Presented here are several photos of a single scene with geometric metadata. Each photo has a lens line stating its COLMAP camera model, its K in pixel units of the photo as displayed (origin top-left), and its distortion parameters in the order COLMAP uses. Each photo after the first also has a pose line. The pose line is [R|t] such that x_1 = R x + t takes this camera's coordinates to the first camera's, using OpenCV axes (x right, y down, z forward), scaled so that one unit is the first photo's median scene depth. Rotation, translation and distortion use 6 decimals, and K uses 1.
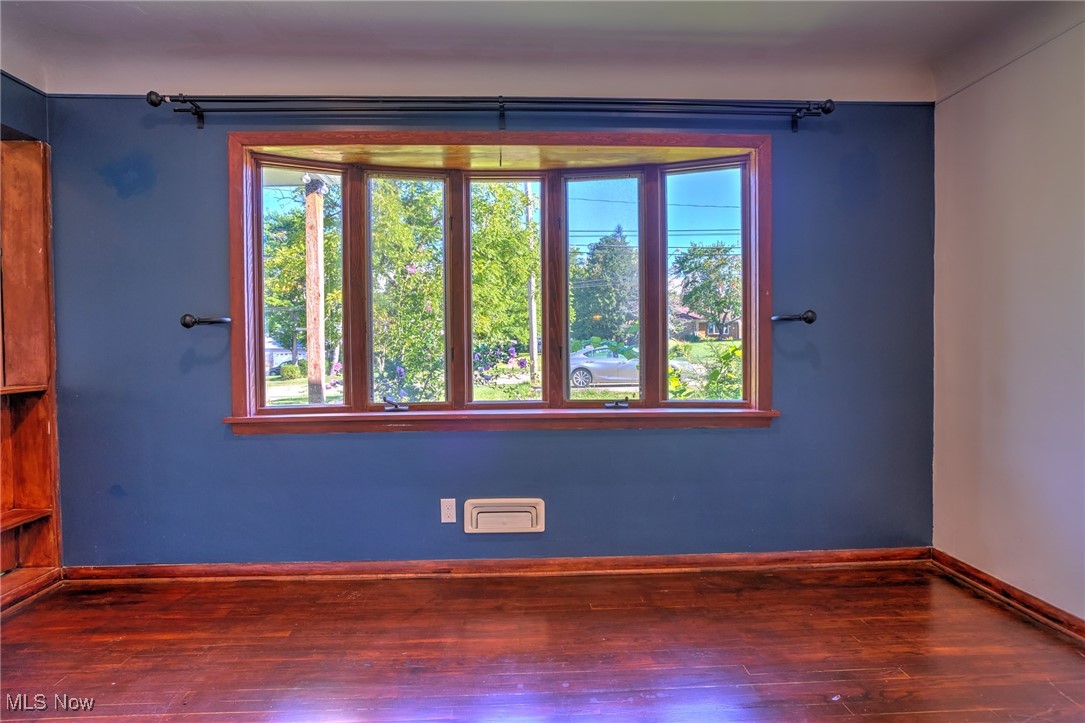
lens RADIAL K [[580.9, 0, 543.2], [0, 580.9, 361.4], [0, 0, 1]] dist [-0.025914, 0.005599]
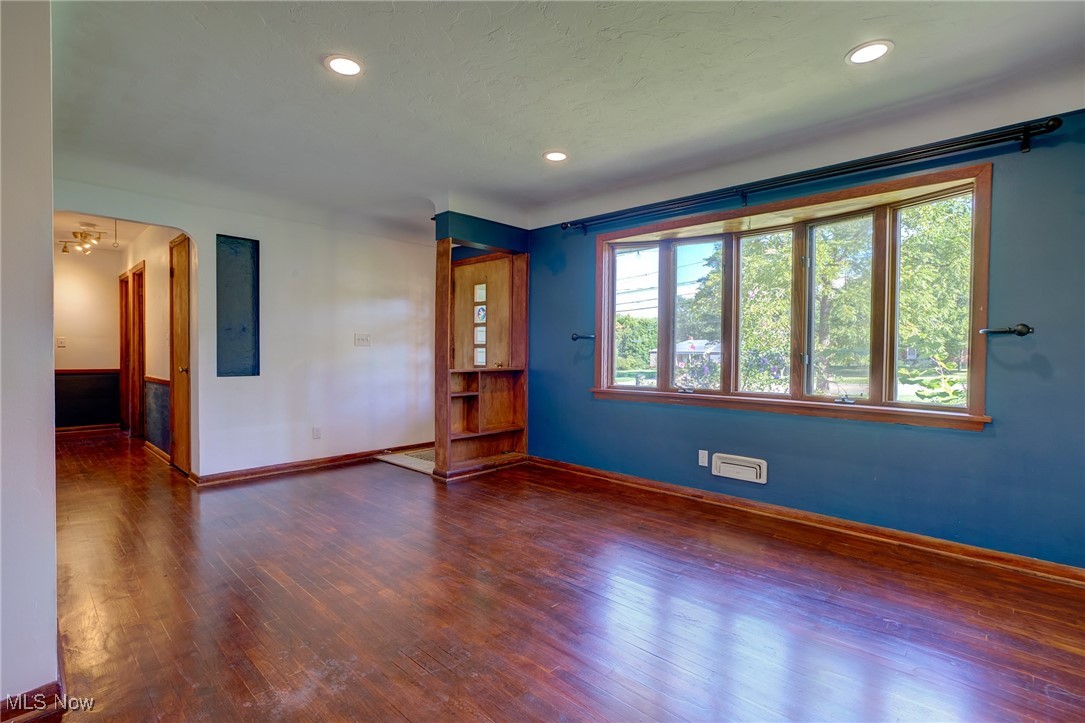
lens RADIAL K [[495.5, 0, 543.2], [0, 495.5, 358.7], [0, 0, 1]] dist [0.001484, 0.000546]
pose [[0.706286, 0.024892, -0.707488, 0.469959], [-0.032458, 0.999469, 0.002762, 0.001251], [0.707182, 0.021013, 0.706720, -0.247595]]
